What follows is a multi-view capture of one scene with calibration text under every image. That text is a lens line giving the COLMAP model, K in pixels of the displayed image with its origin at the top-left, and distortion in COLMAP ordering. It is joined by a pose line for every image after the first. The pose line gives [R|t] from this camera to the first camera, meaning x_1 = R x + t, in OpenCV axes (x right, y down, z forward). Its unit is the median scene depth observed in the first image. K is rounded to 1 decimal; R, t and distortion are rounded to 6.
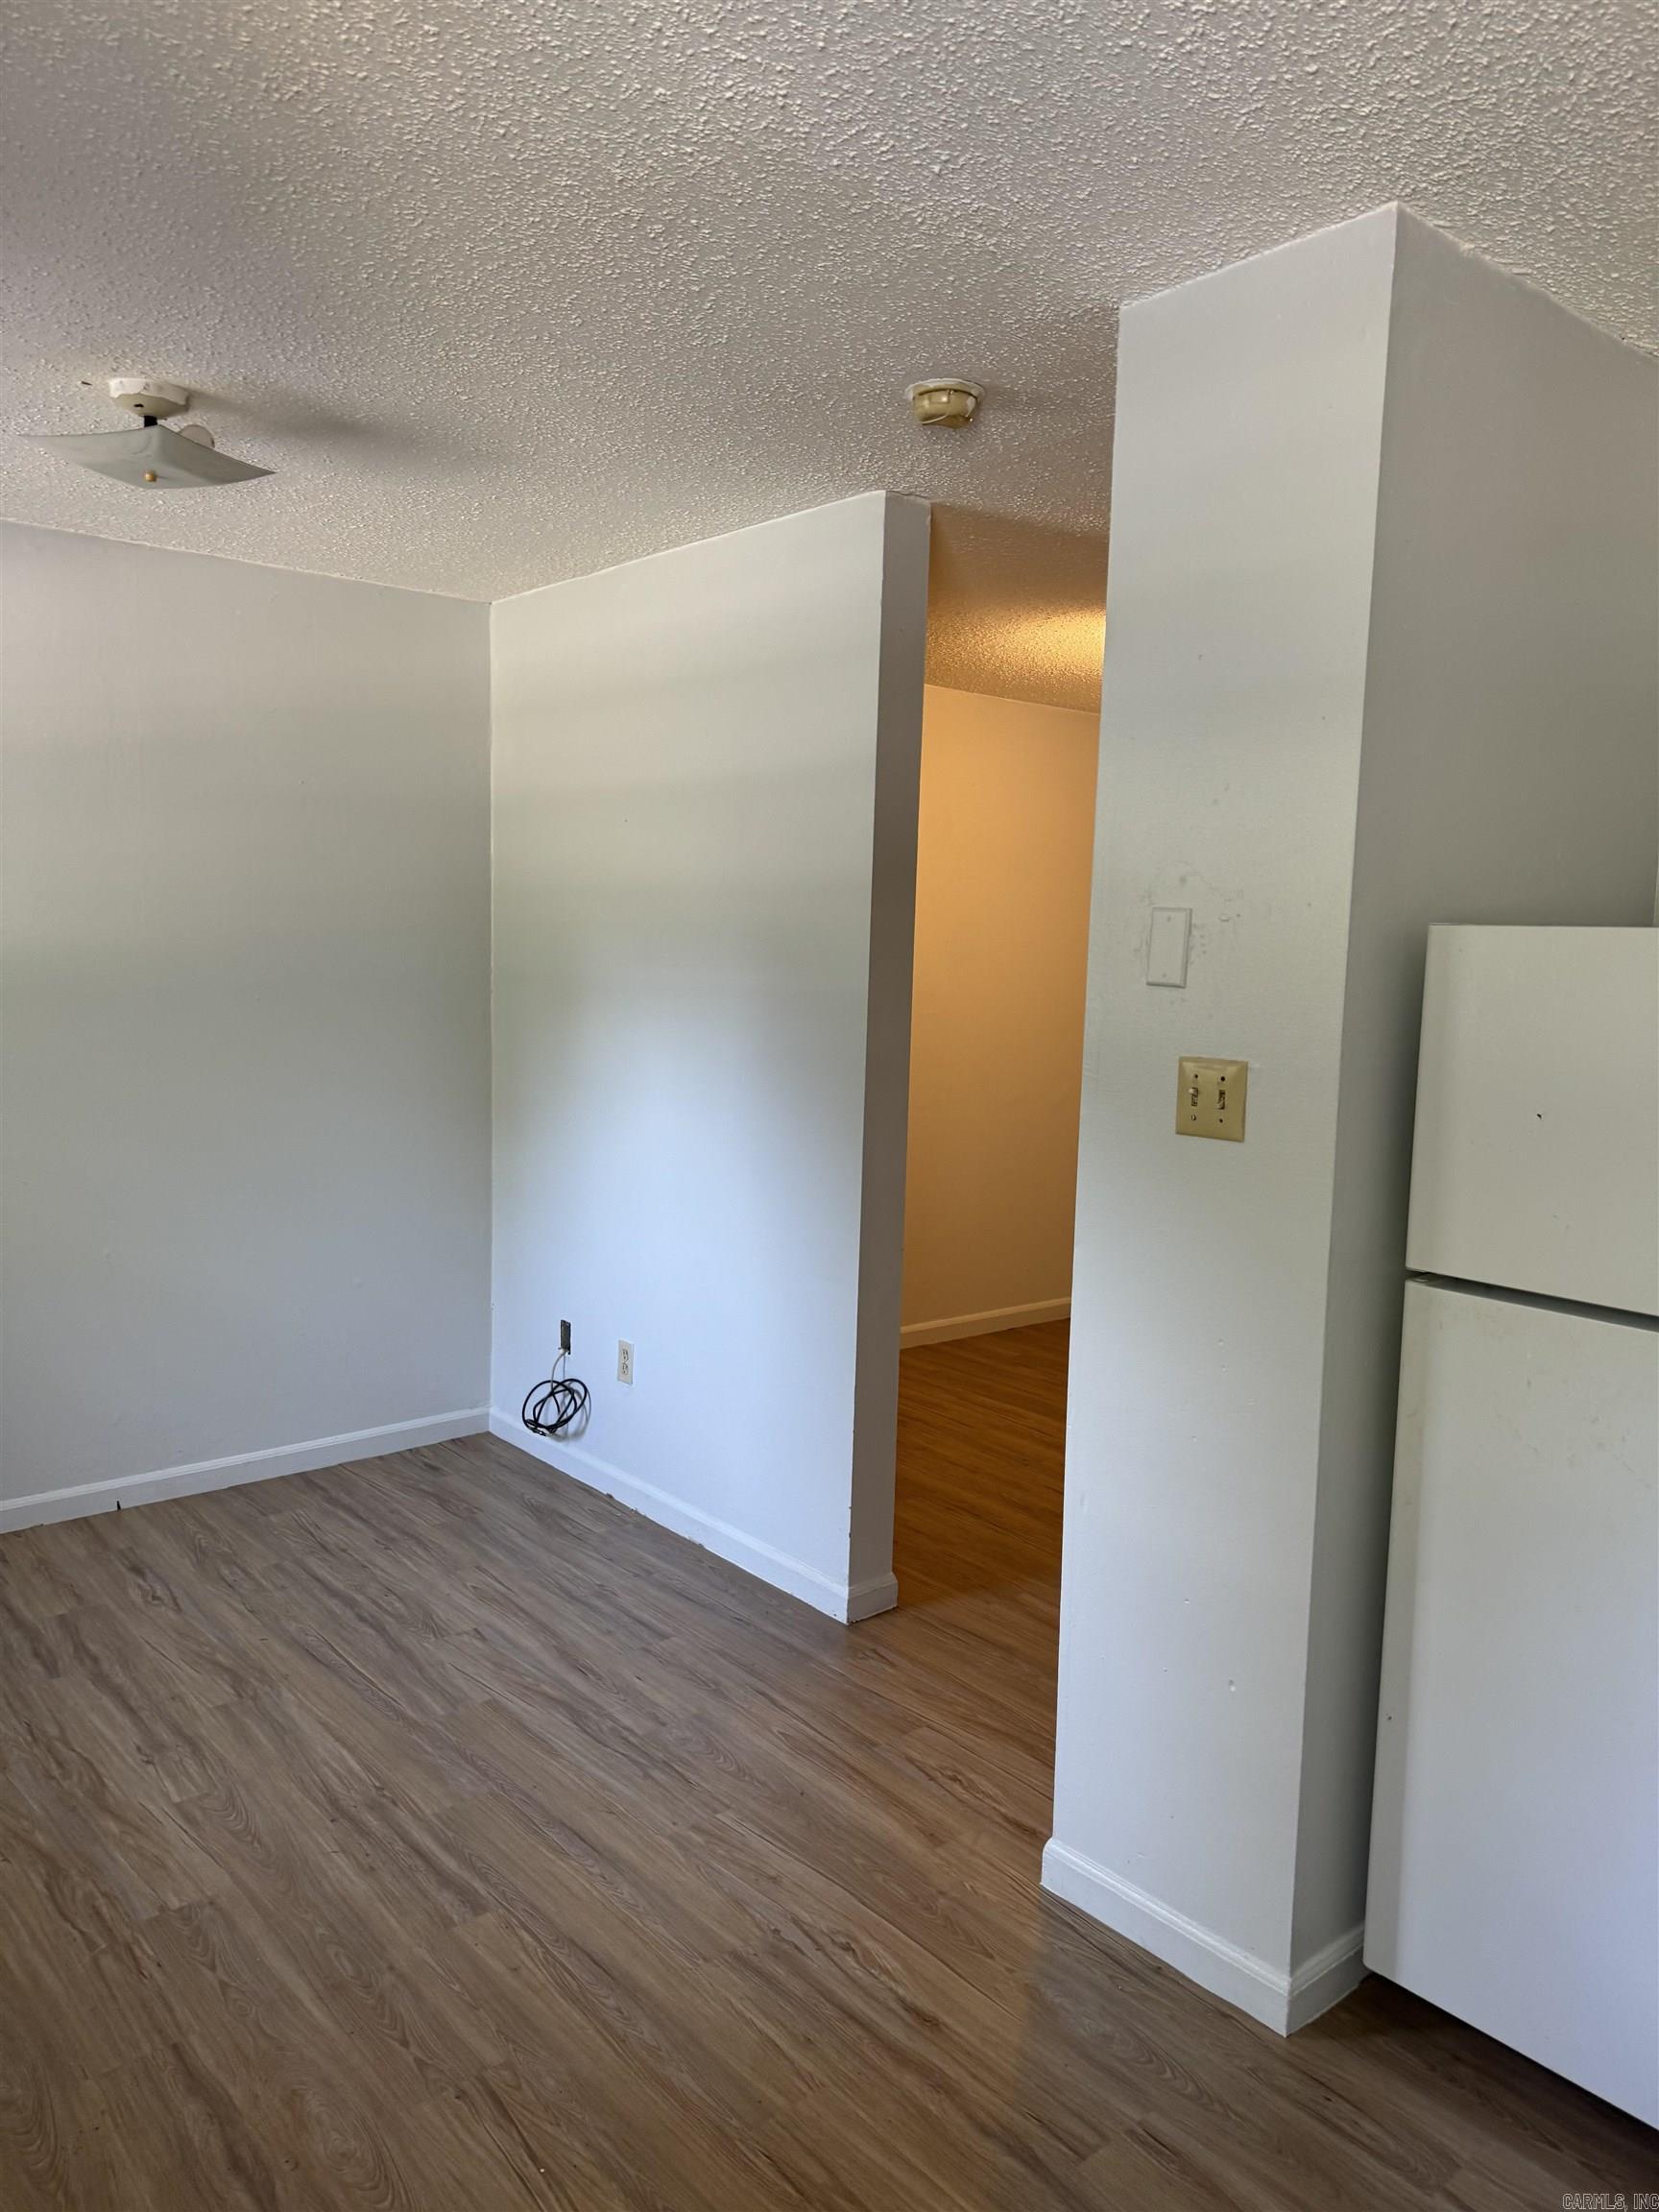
lens RADIAL K [[1558.9, 0, 835.4], [0, 1558.9, 1124.7], [0, 0, 1]] dist [0.042487, -0.049704]
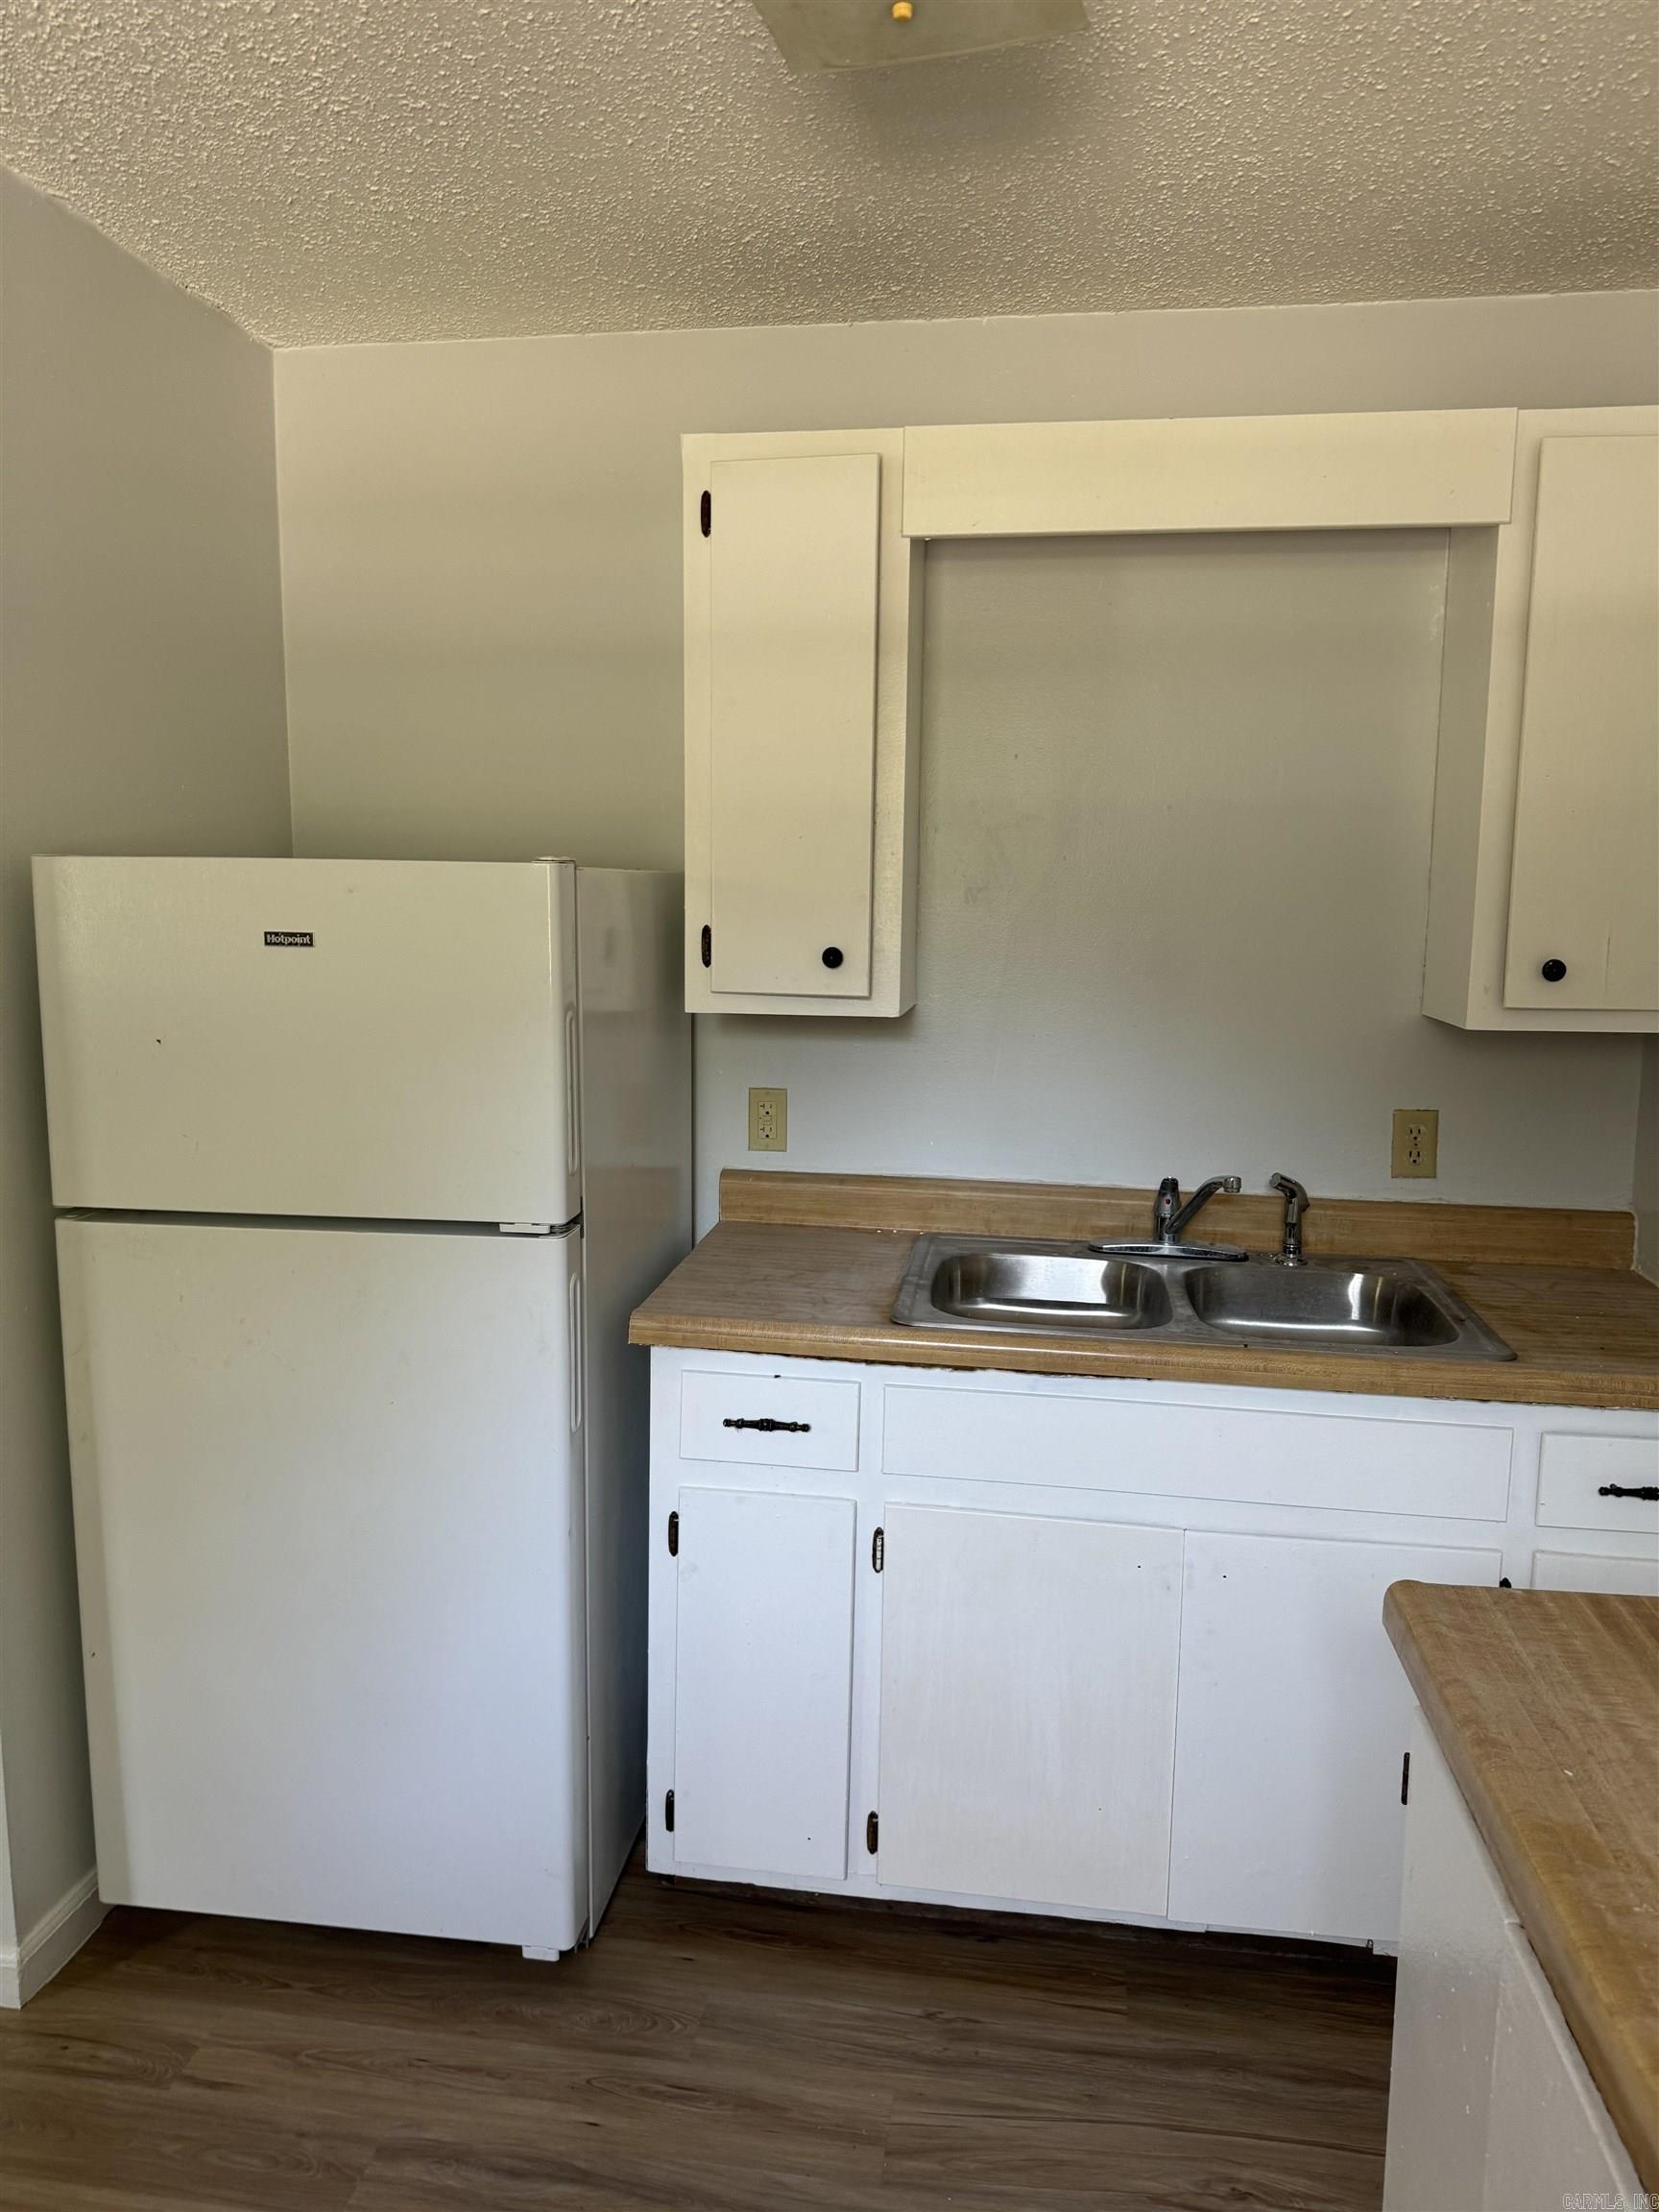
lens RADIAL K [[1558.9, 0, 824.8], [0, 1558.9, 1114.8], [0, 0, 1]] dist [0.042487, -0.049704]
pose [[0.753810, -0.117901, 0.646428, 0.095750], [0.095676, 0.992981, 0.069539, 0.011650], [-0.650089, 0.009429, 0.759799, -0.064168]]
